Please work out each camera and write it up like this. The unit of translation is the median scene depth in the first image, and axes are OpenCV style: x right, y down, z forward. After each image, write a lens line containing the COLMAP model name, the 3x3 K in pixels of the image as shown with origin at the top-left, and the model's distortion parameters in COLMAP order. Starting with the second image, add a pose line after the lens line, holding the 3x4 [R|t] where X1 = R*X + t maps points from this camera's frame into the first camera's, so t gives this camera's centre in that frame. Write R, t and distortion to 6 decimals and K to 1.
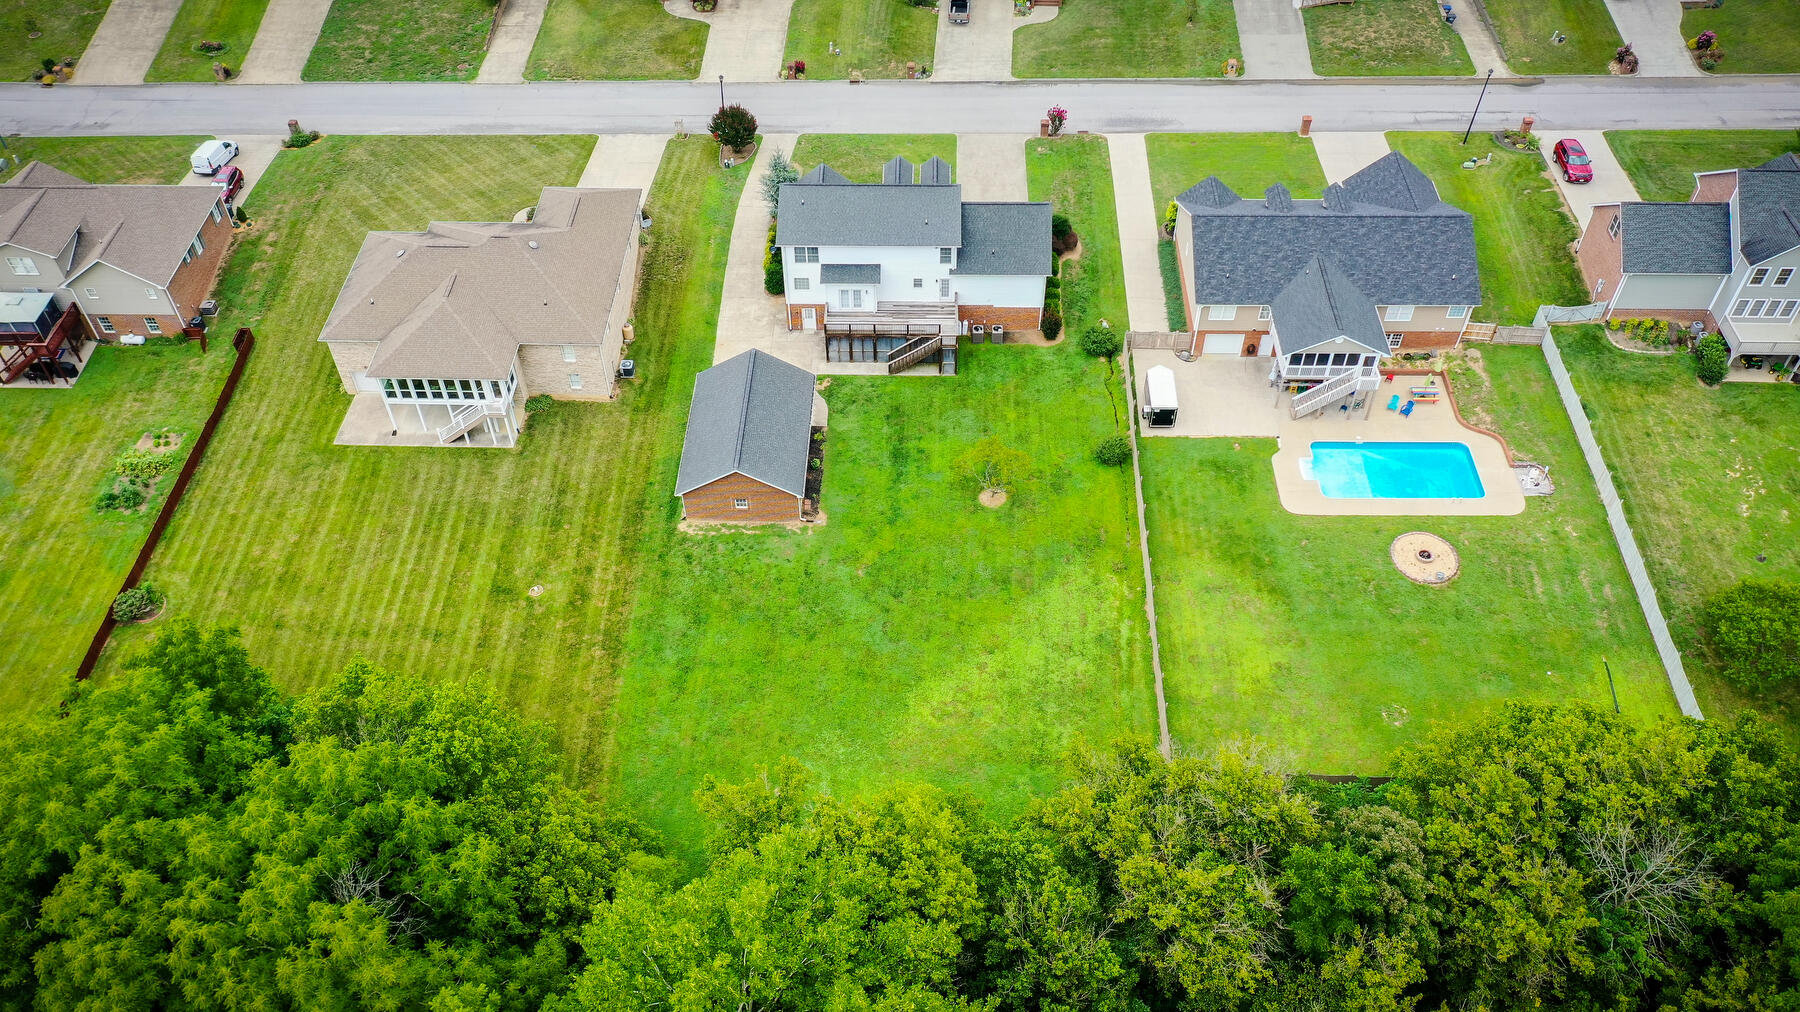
lens RADIAL K [[1428.1, 0, 900.0], [0, 1428.1, 506.0], [0, 0, 1]] dist [0.003040, 0.016594]
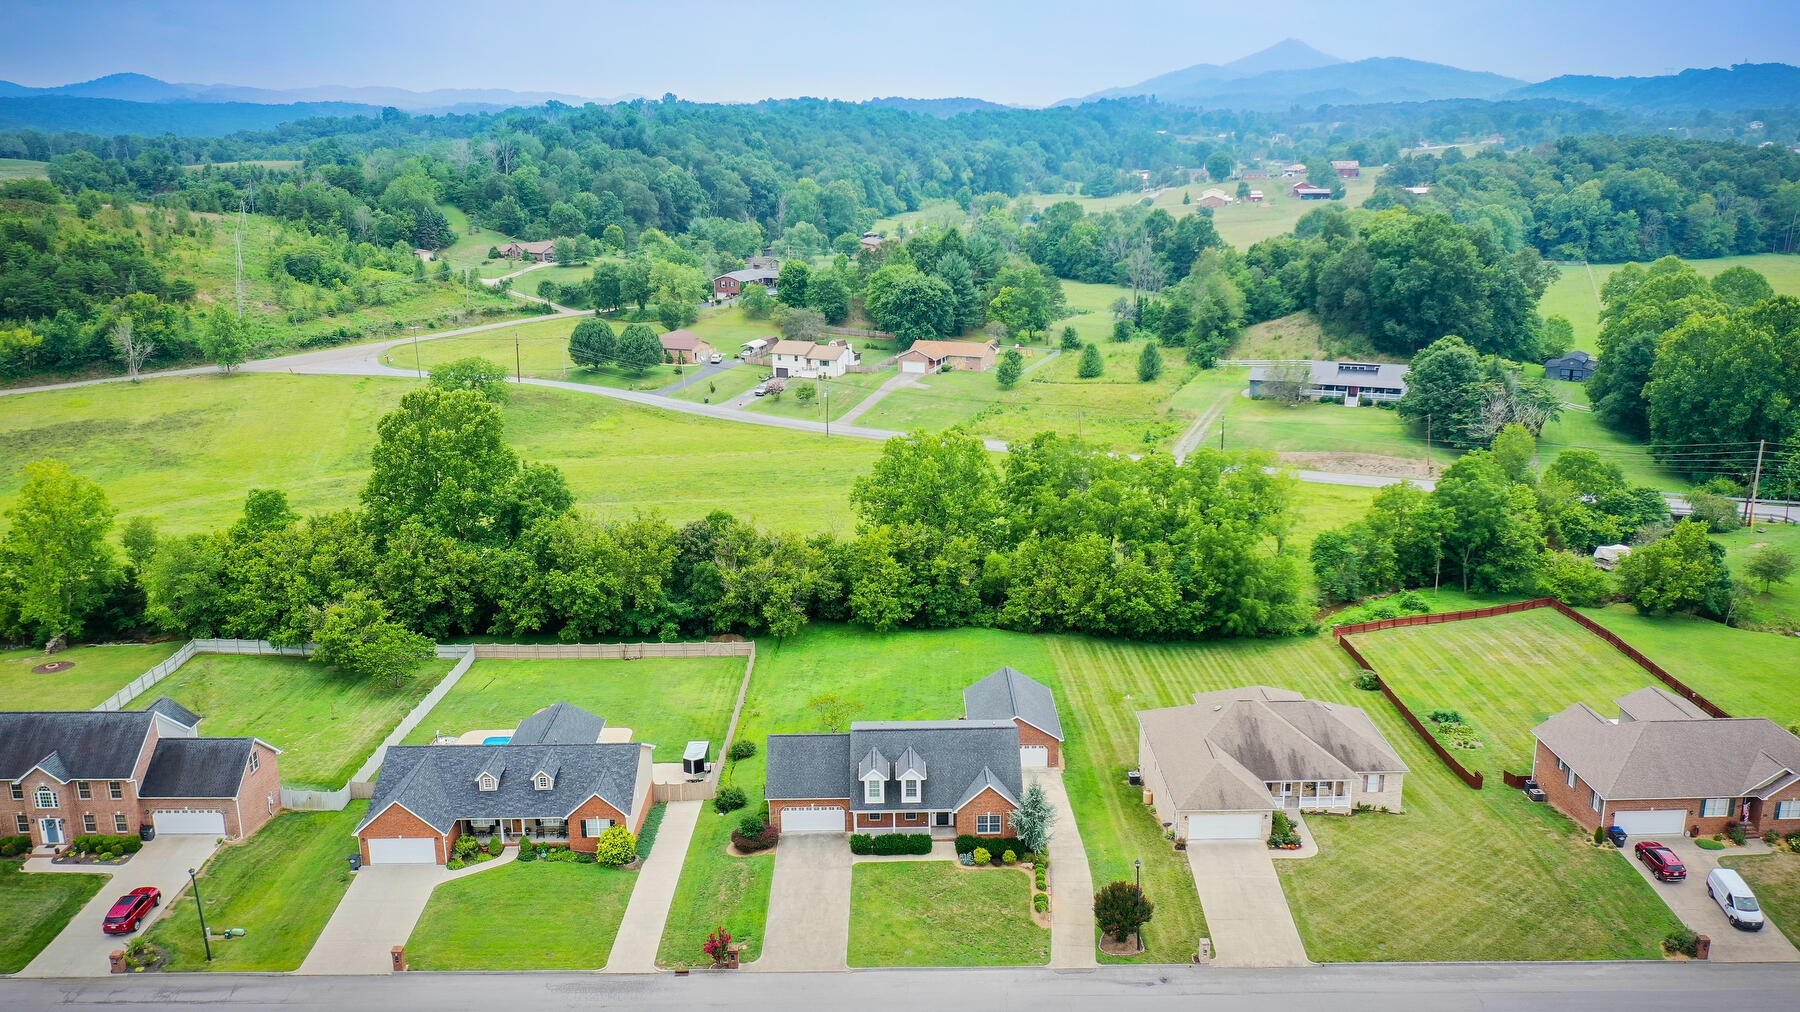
lens RADIAL K [[1397.3, 0, 903.5], [0, 1397.3, 570.4], [0, 0, 1]] dist [0.054048, 0.001852]
pose [[-0.999143, 0.028918, -0.029626, 0.030298], [-0.014441, 0.427217, 0.904034, -1.226076], [0.038800, 0.903687, -0.426433, 1.335905]]
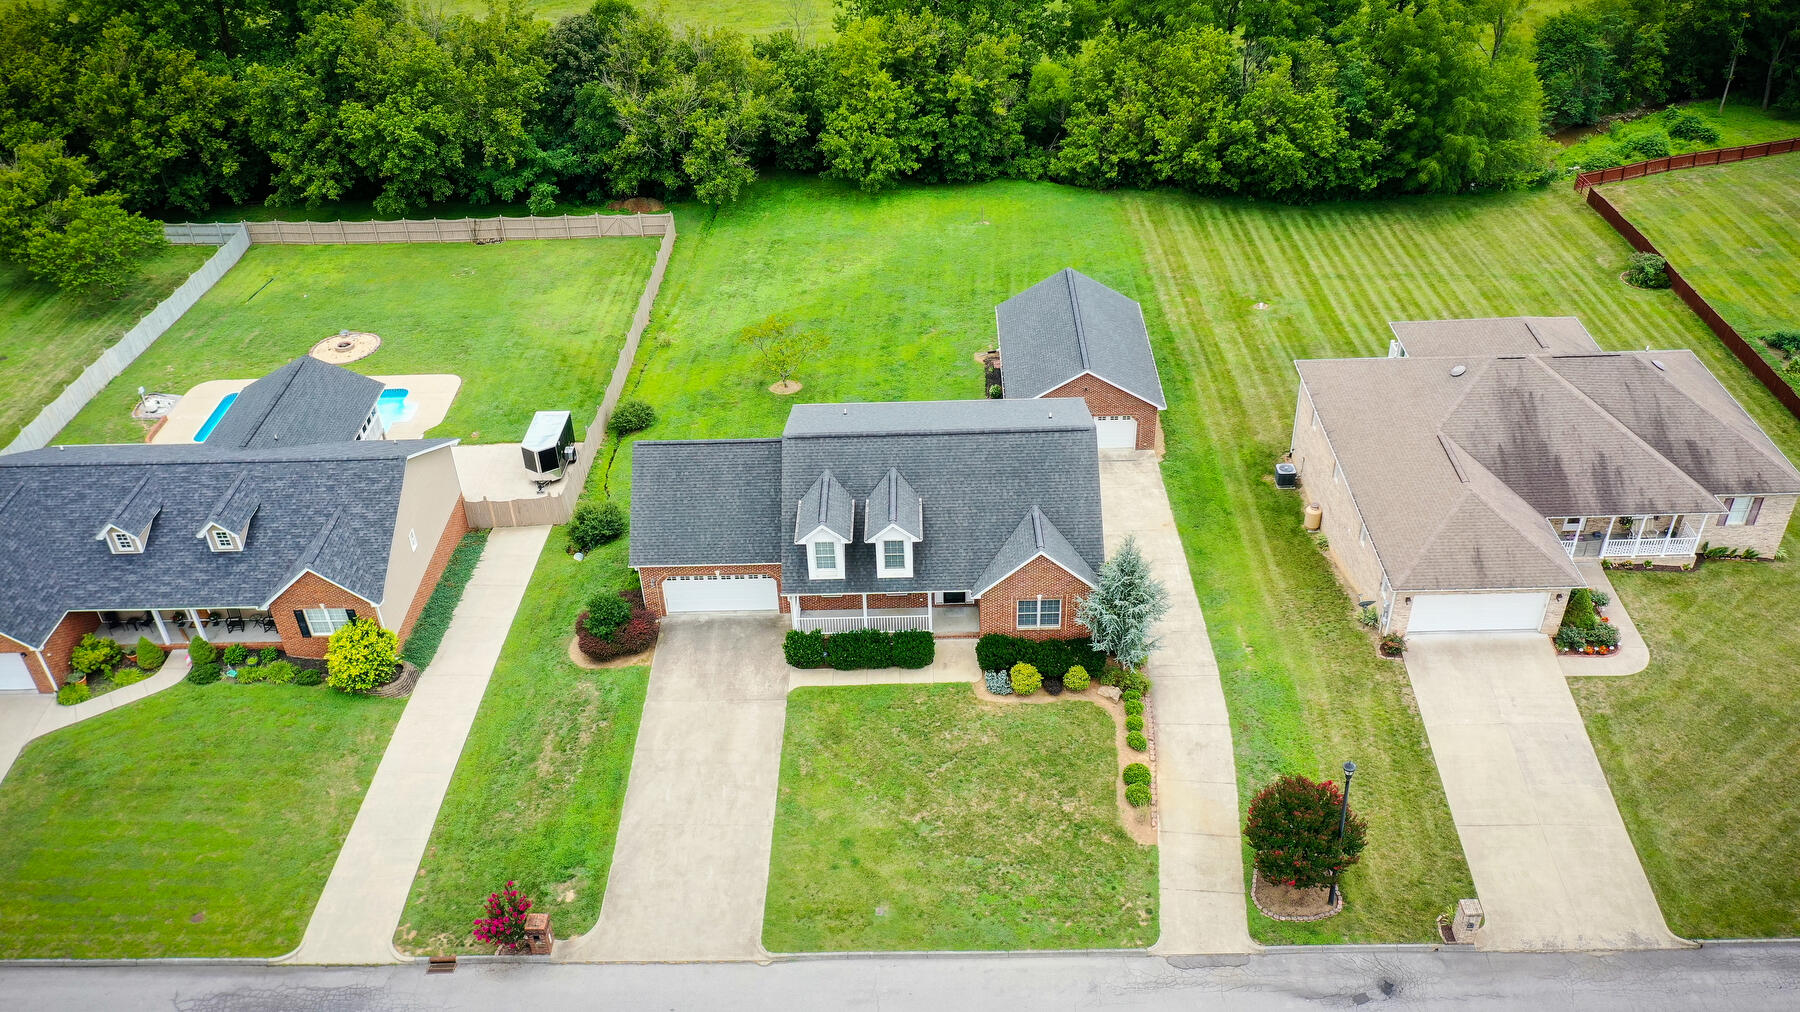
lens RADIAL K [[1428.1, 0, 900.0], [0, 1428.1, 506.0], [0, 0, 1]] dist [0.003040, 0.016594]
pose [[-0.998991, 0.044067, 0.008690, -0.008644], [0.014497, 0.133224, 0.990980, -0.790534], [0.042511, 0.990106, -0.133728, 1.101479]]
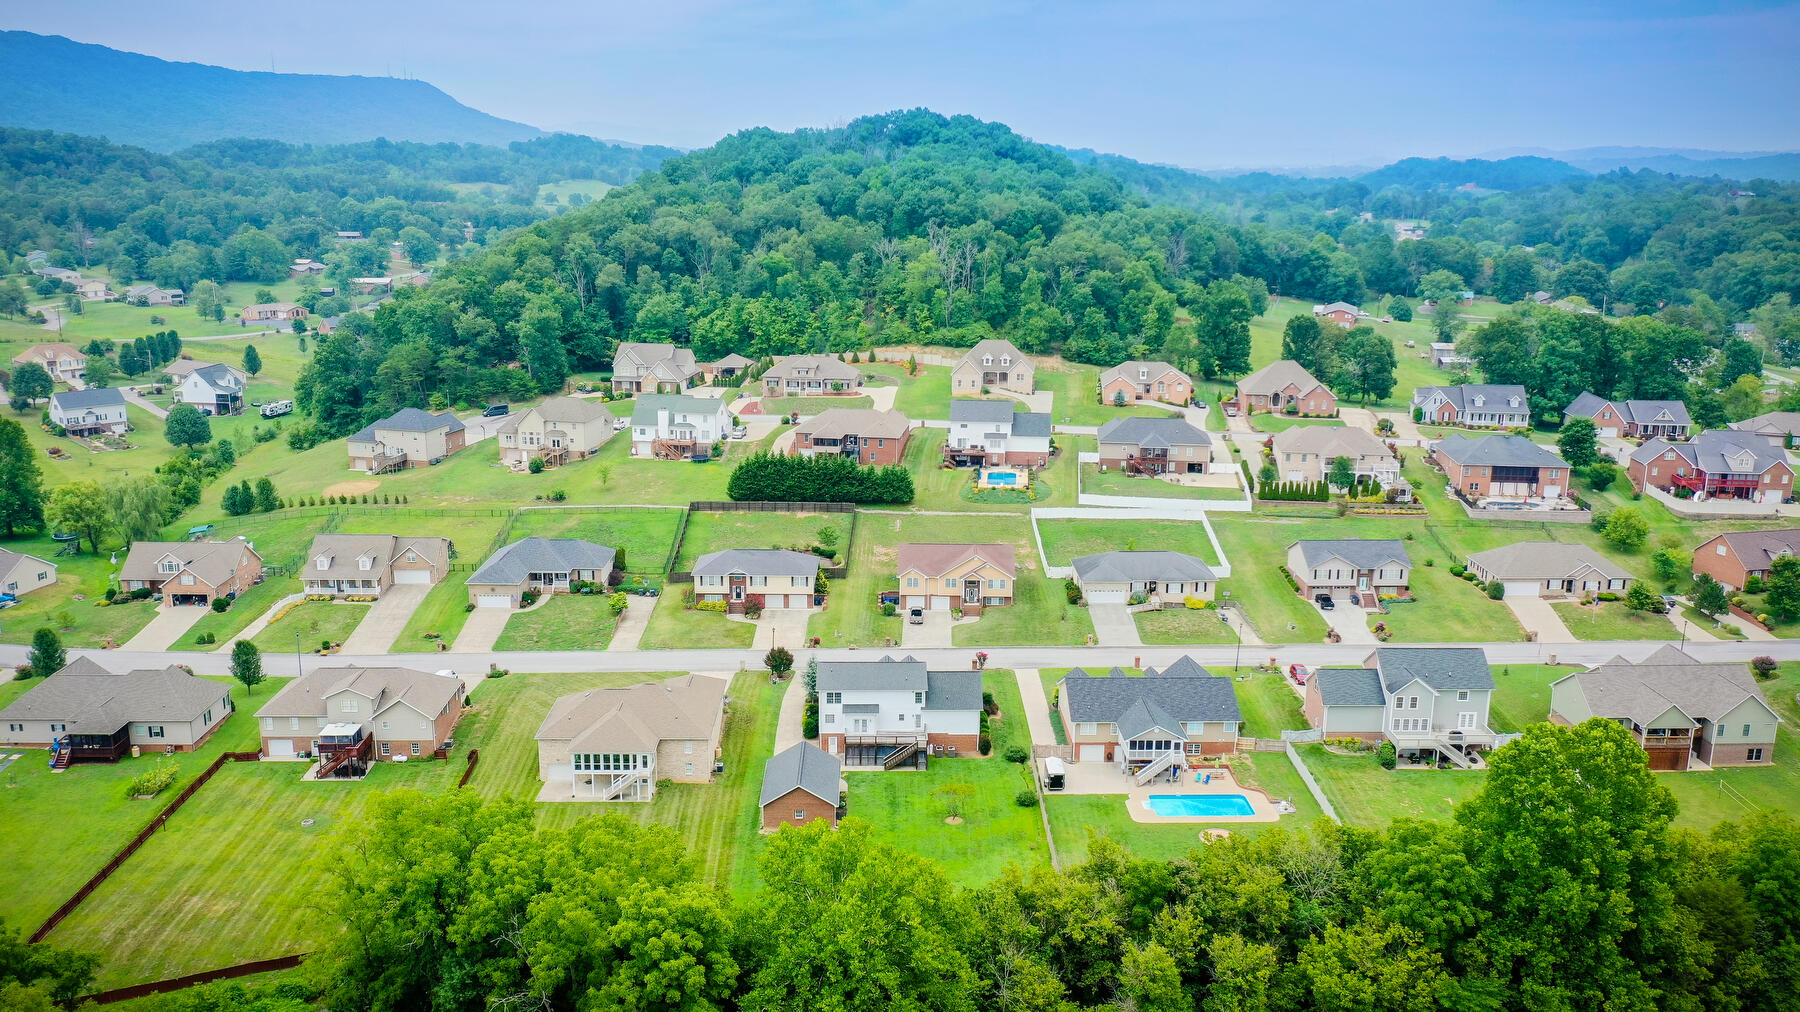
lens RADIAL K [[1428.1, 0, 900.0], [0, 1428.1, 506.0], [0, 0, 1]] dist [0.003040, 0.016594]
pose [[0.998843, 0.004078, 0.047907, -0.068114], [0.022731, 0.837954, -0.545267, 0.528820], [-0.042367, 0.545726, 0.836892, -0.491740]]
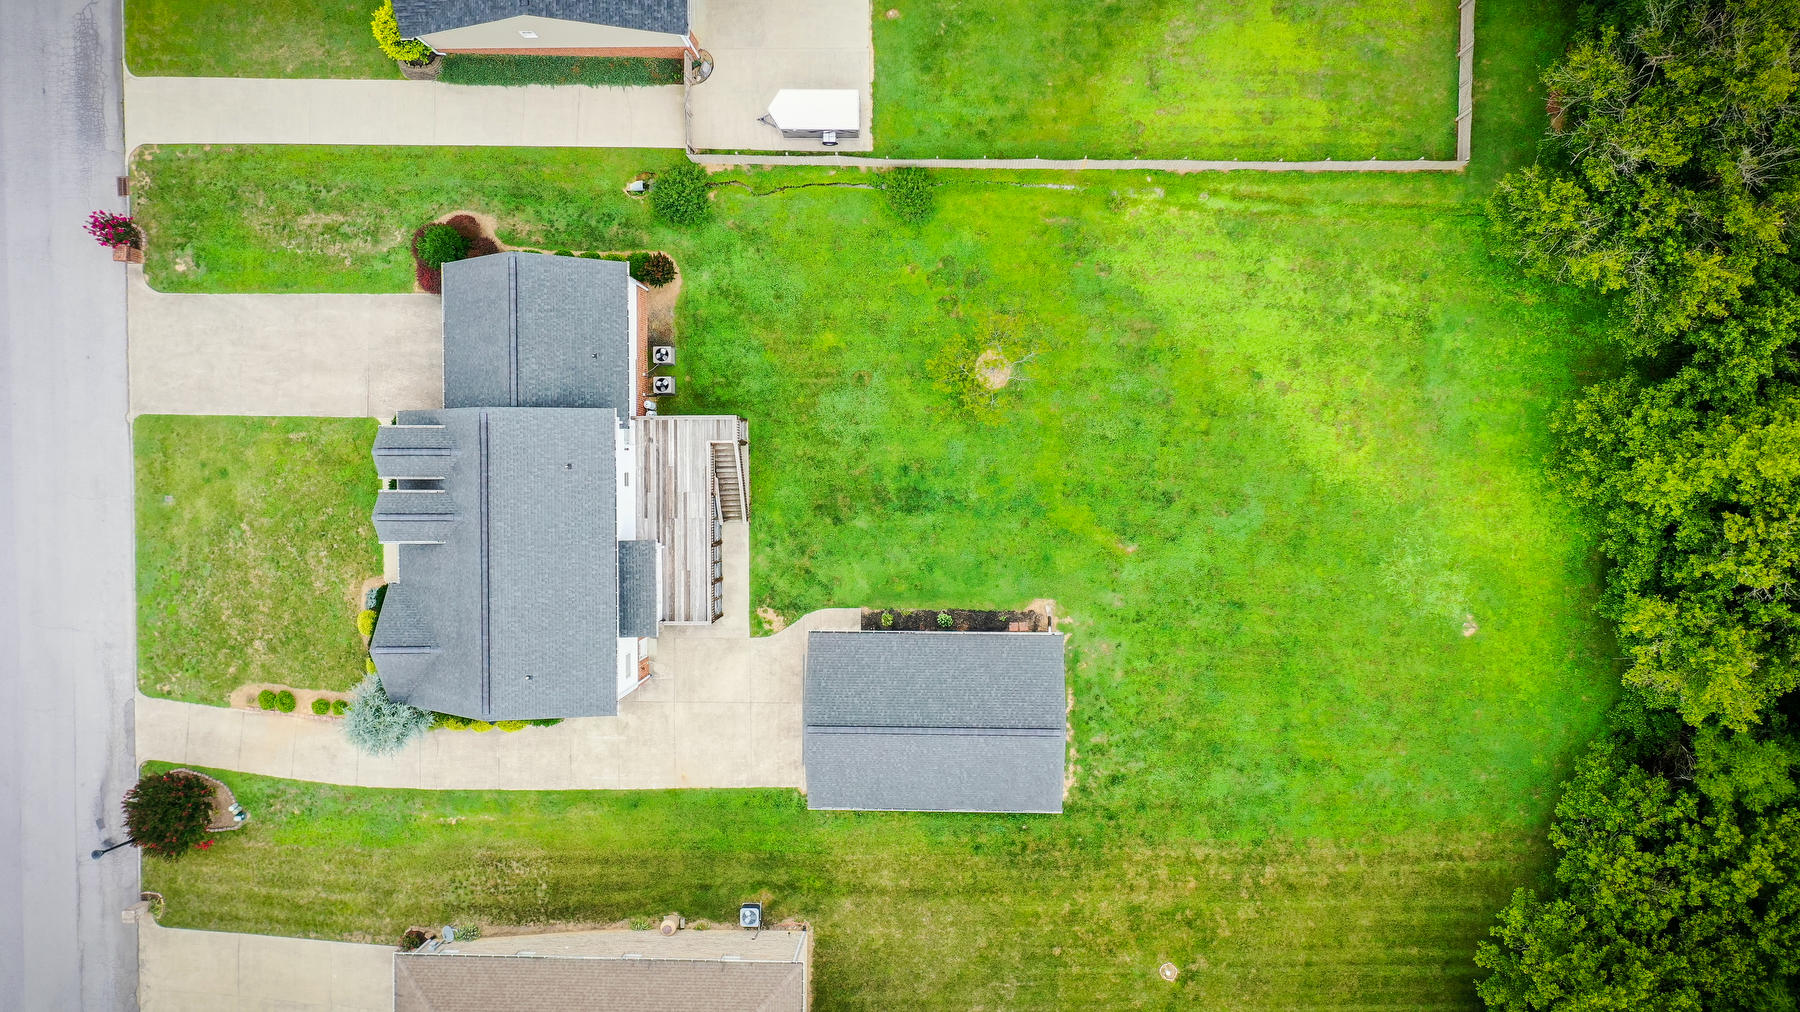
lens RADIAL K [[1428.1, 0, 900.0], [0, 1428.1, 506.0], [0, 0, 1]] dist [0.003040, 0.016594]
pose [[-0.021799, -0.999591, -0.018523, 0.009859], [0.756835, -0.028605, 0.652980, -0.472698], [-0.653242, 0.000215, 0.757149, 0.451914]]
